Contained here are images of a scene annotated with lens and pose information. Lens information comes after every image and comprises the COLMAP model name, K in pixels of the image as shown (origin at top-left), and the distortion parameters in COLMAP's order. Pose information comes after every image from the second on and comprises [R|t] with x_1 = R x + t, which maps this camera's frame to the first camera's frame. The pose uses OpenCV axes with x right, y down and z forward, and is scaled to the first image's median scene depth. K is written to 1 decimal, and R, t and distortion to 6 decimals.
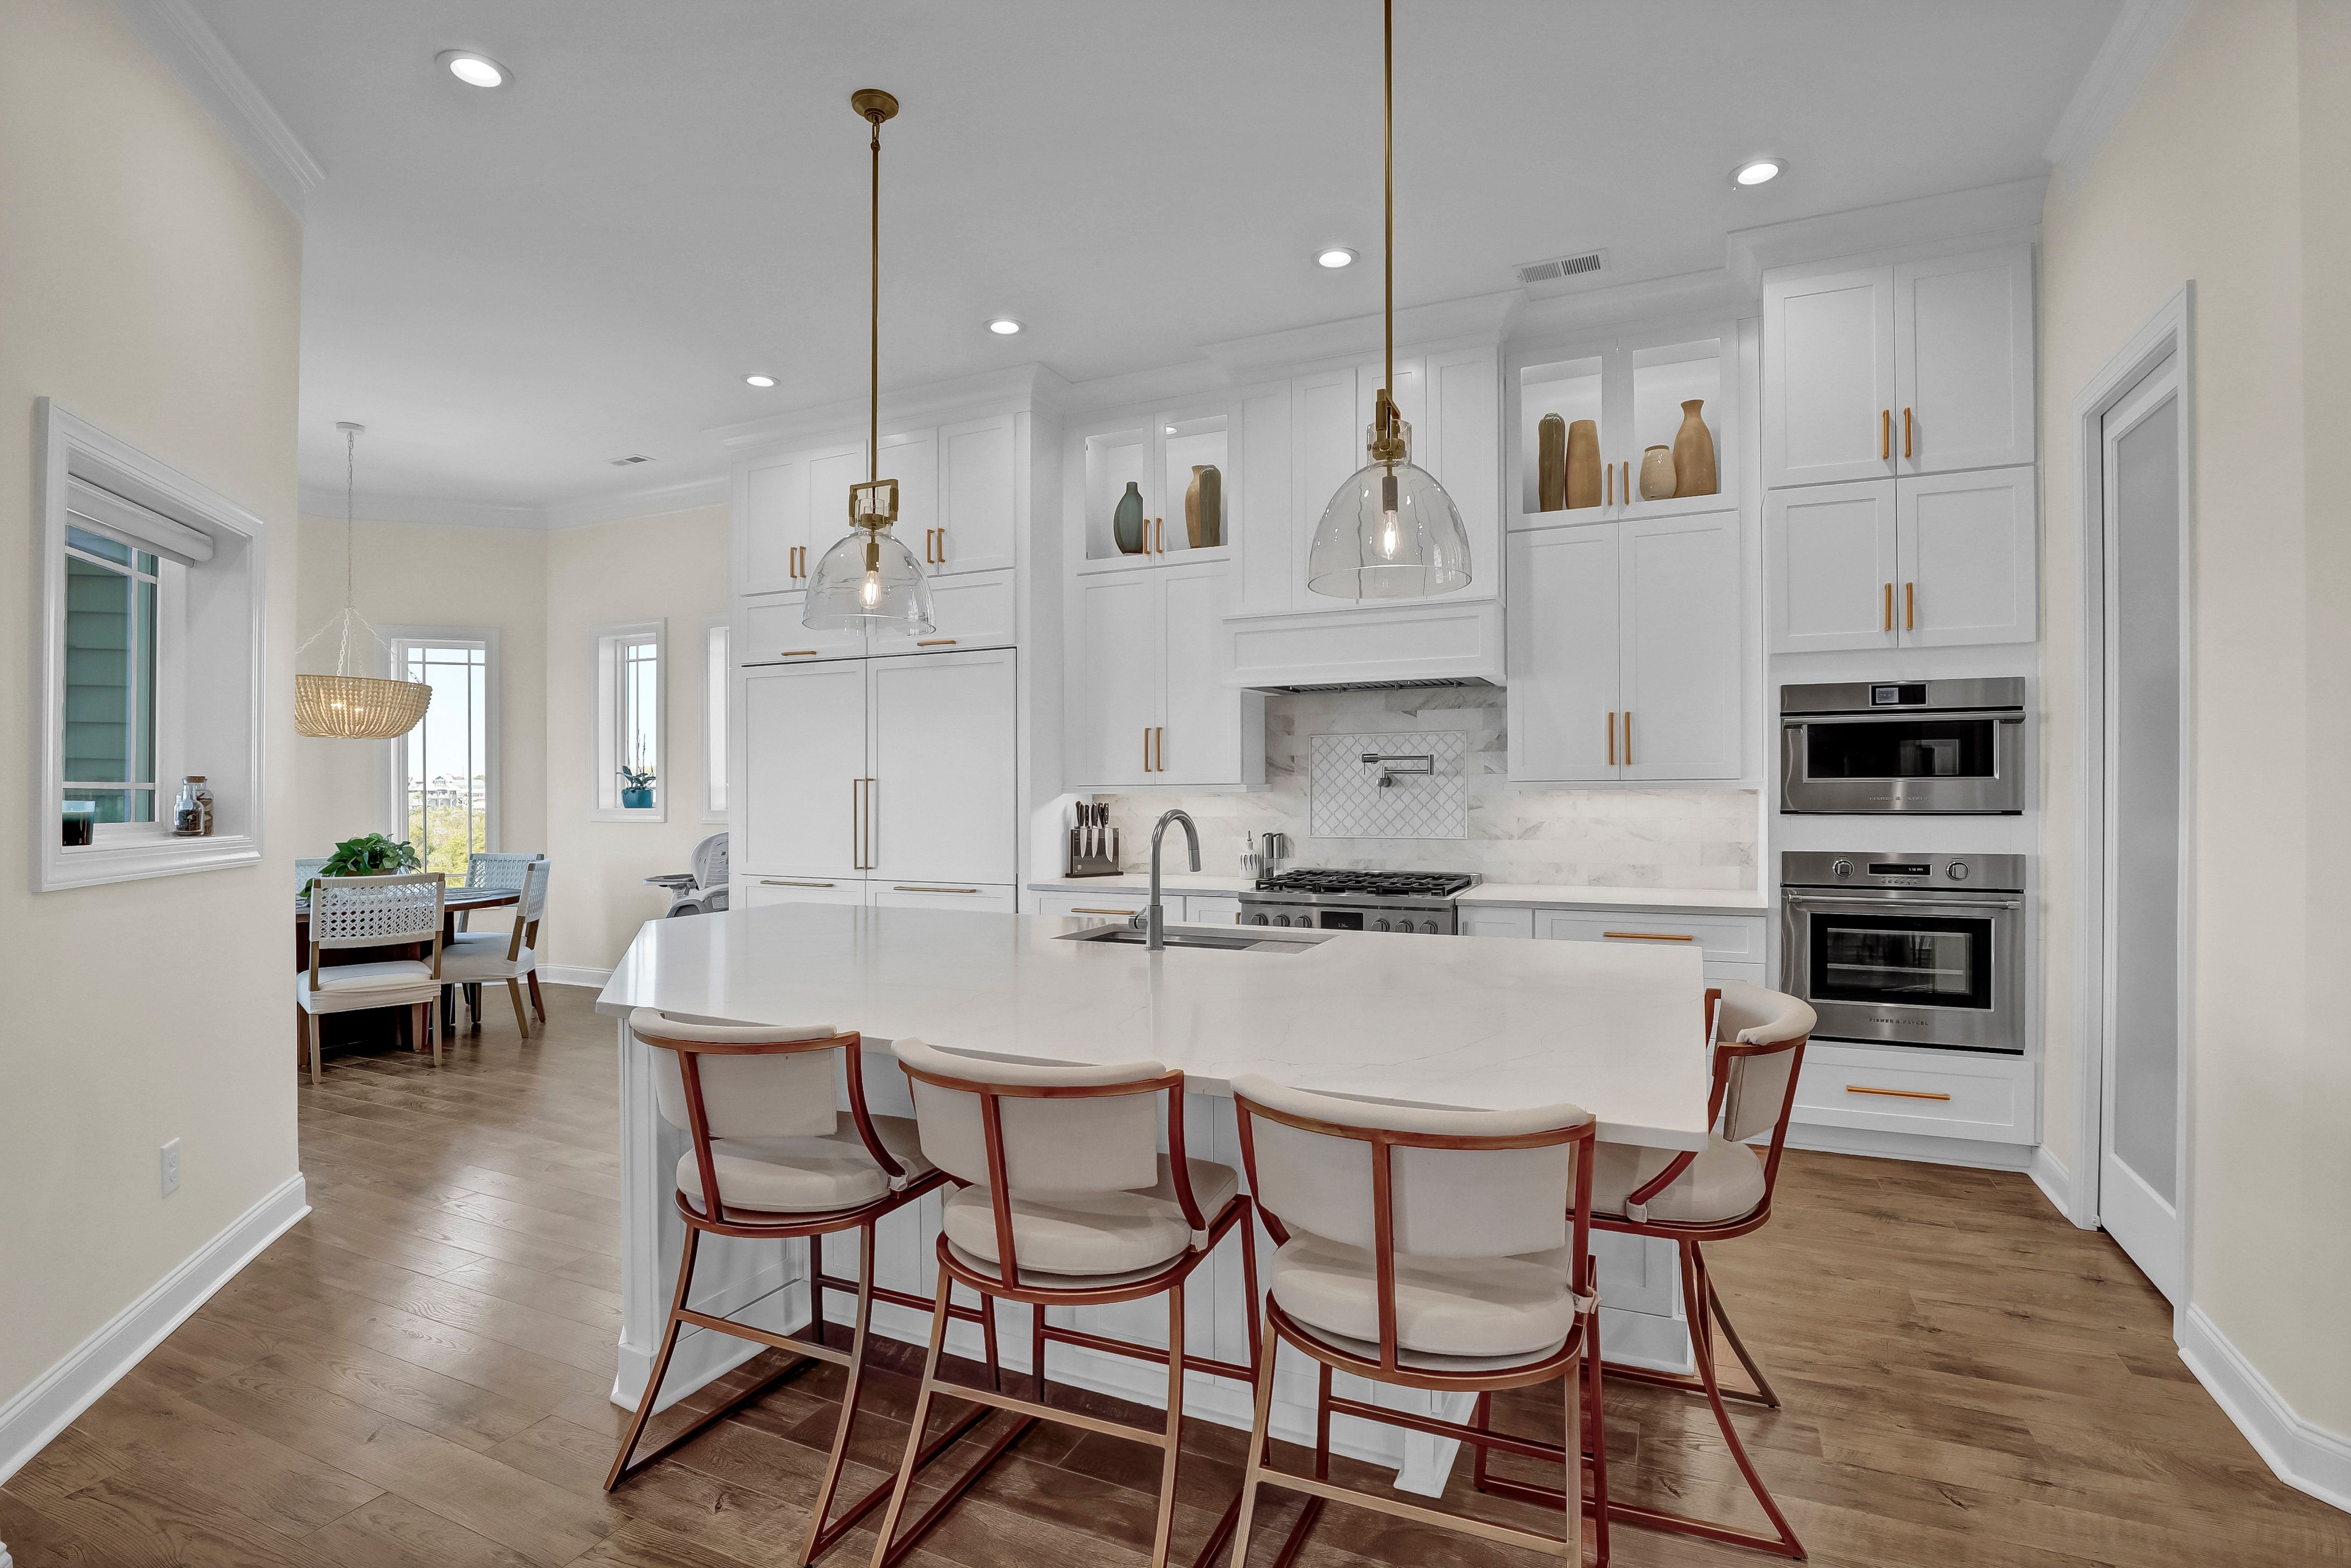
lens RADIAL K [[1104.8, 0, 1183.1], [0, 1104.8, 789.7], [0, 0, 1]] dist [-0.037545, 0.008989]
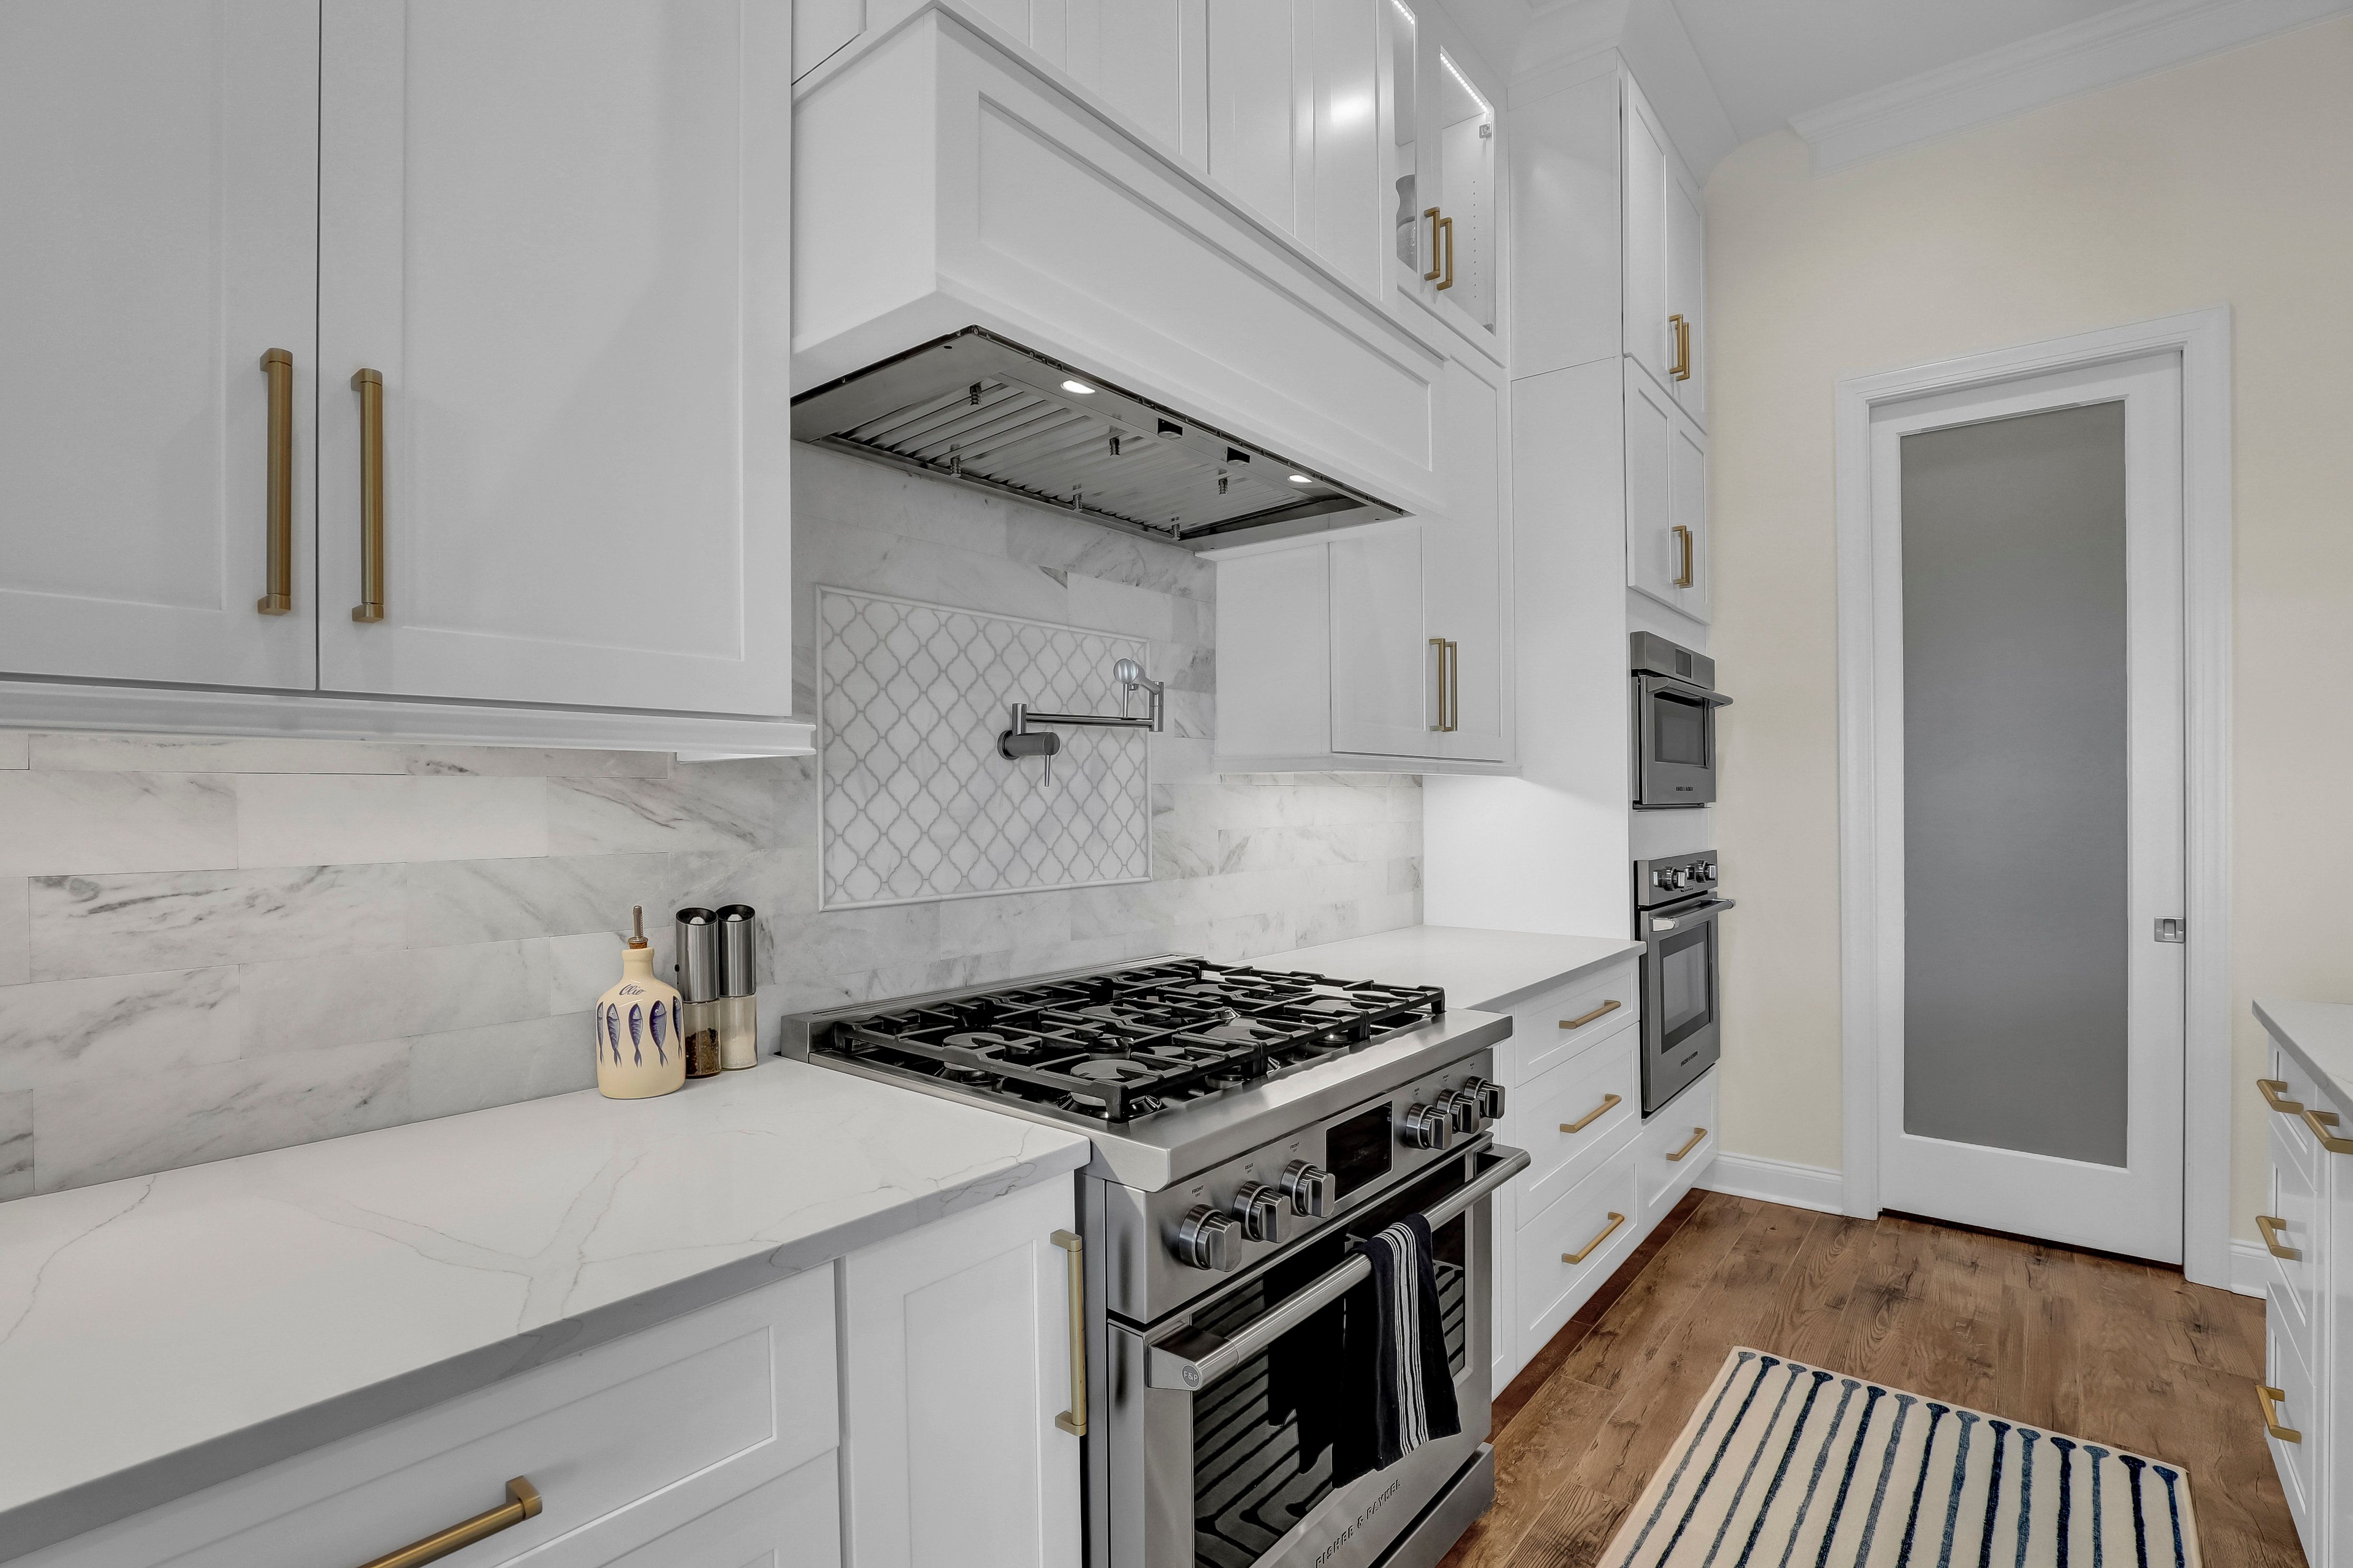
lens RADIAL K [[1105.5, 0, 1184.1], [0, 1105.5, 789.7], [0, 0, 1]] dist [-0.037545, 0.008989]
pose [[0.211087, 0.017650, 0.977308, -0.175206], [0.007097, 0.999783, -0.019588, 0.016444], [-0.977442, 0.011070, 0.210916, 0.875565]]
